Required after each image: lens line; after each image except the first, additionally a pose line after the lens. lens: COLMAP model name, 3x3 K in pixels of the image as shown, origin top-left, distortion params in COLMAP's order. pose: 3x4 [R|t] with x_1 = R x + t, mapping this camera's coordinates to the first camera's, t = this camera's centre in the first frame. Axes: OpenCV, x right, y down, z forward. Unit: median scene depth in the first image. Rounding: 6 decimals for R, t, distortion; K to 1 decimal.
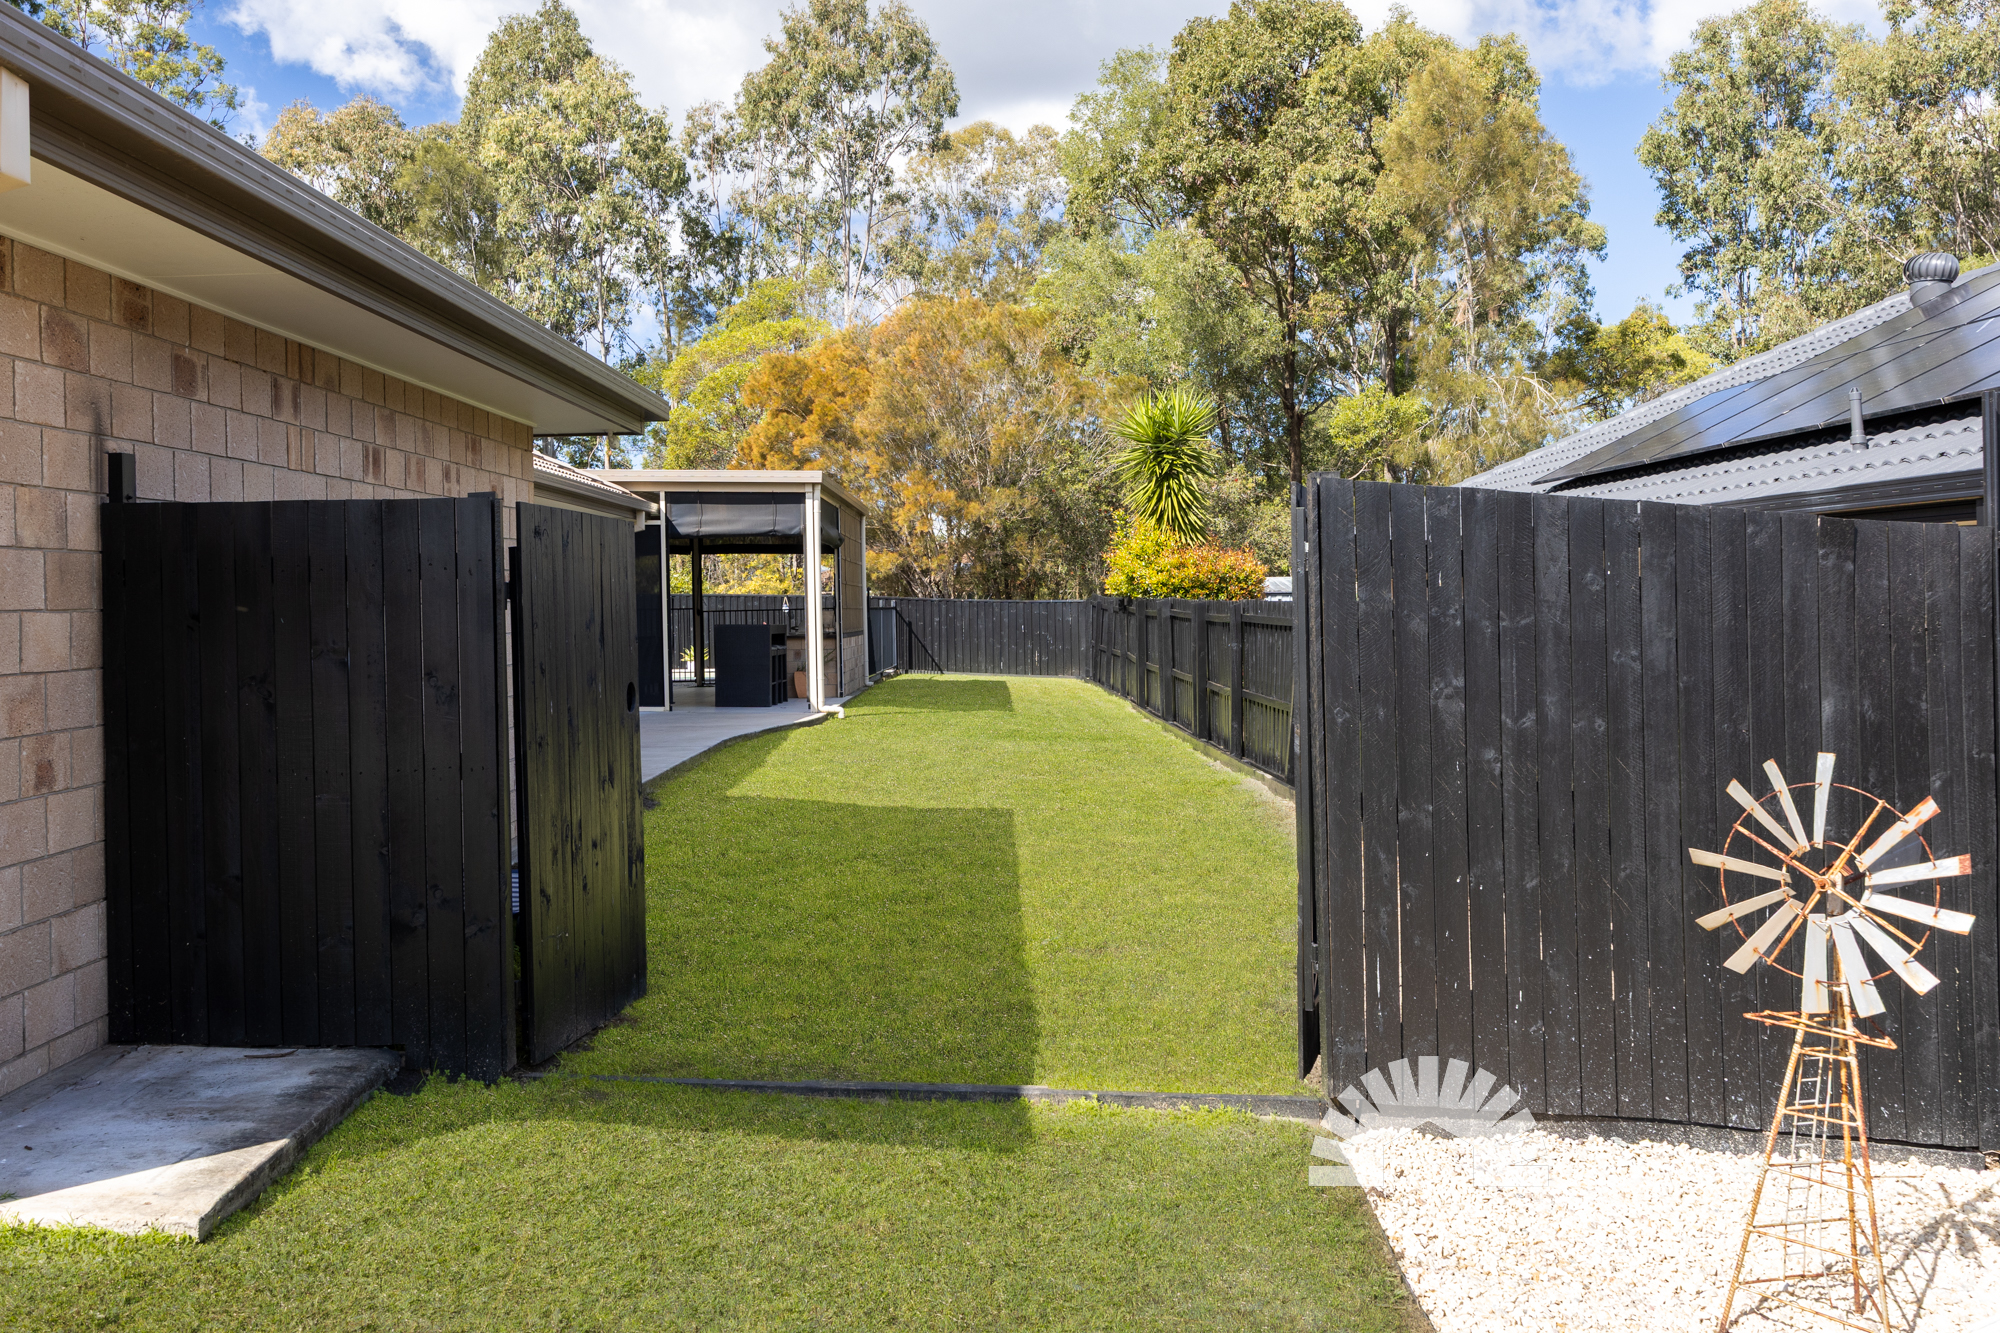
lens RADIAL K [[1497.5, 0, 998.7], [0, 1497.5, 599.4], [0, 0, 1]] dist [0.006644, 0.001228]
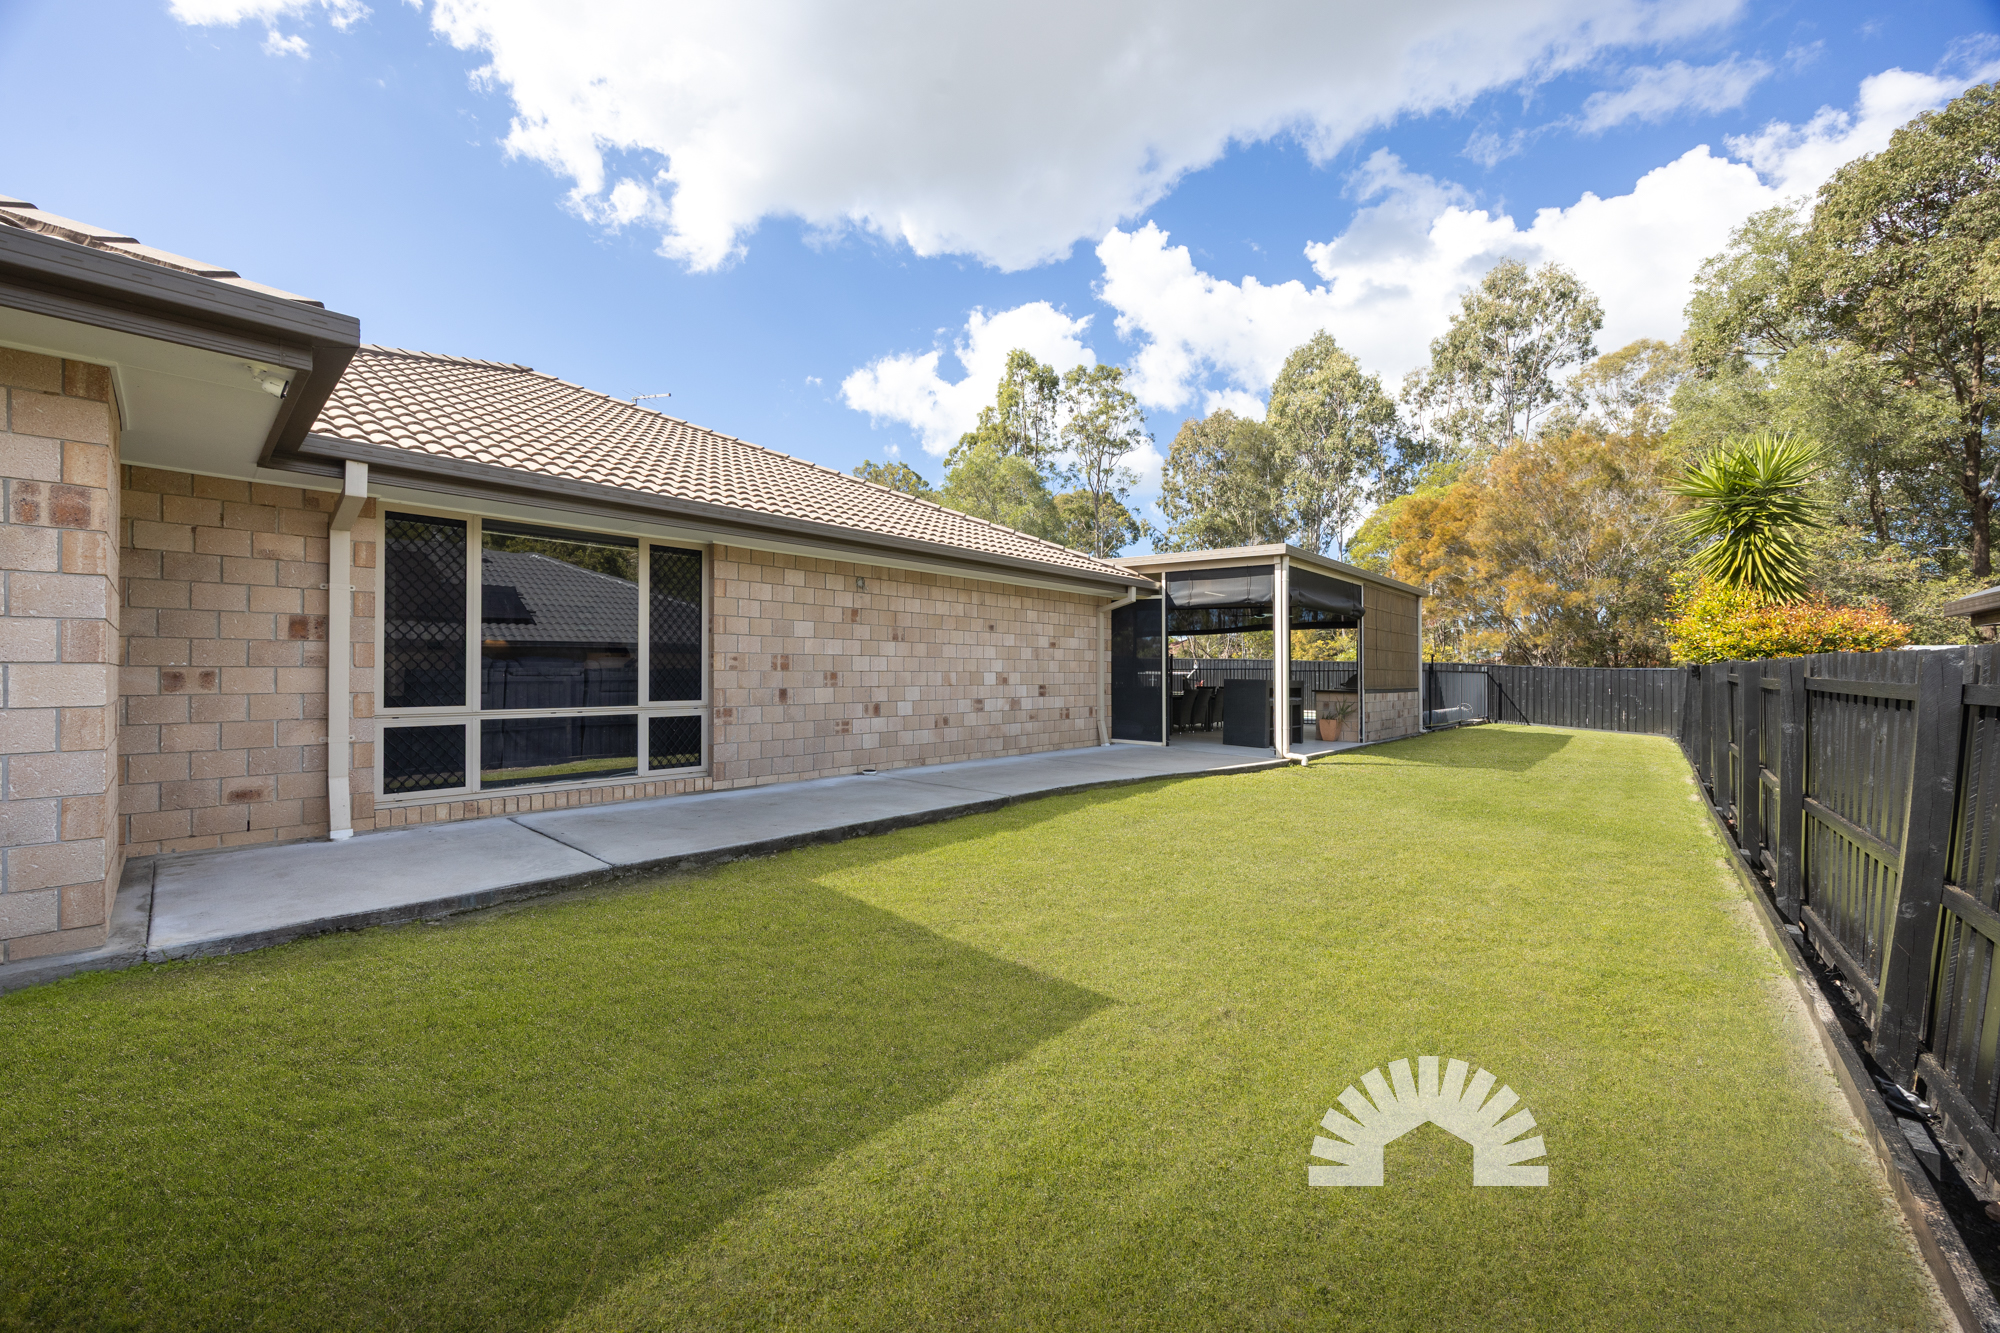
lens RADIAL K [[752.0, 0, 1000.0], [0, 752.0, 666.5], [0, 0, 1]] dist [-0.002328, -0.000289]
pose [[0.748180, 0.013088, -0.663367, 0.042122], [-0.013564, 0.999898, 0.004430, 0.002991], [0.663357, 0.005683, 0.748281, 0.194017]]
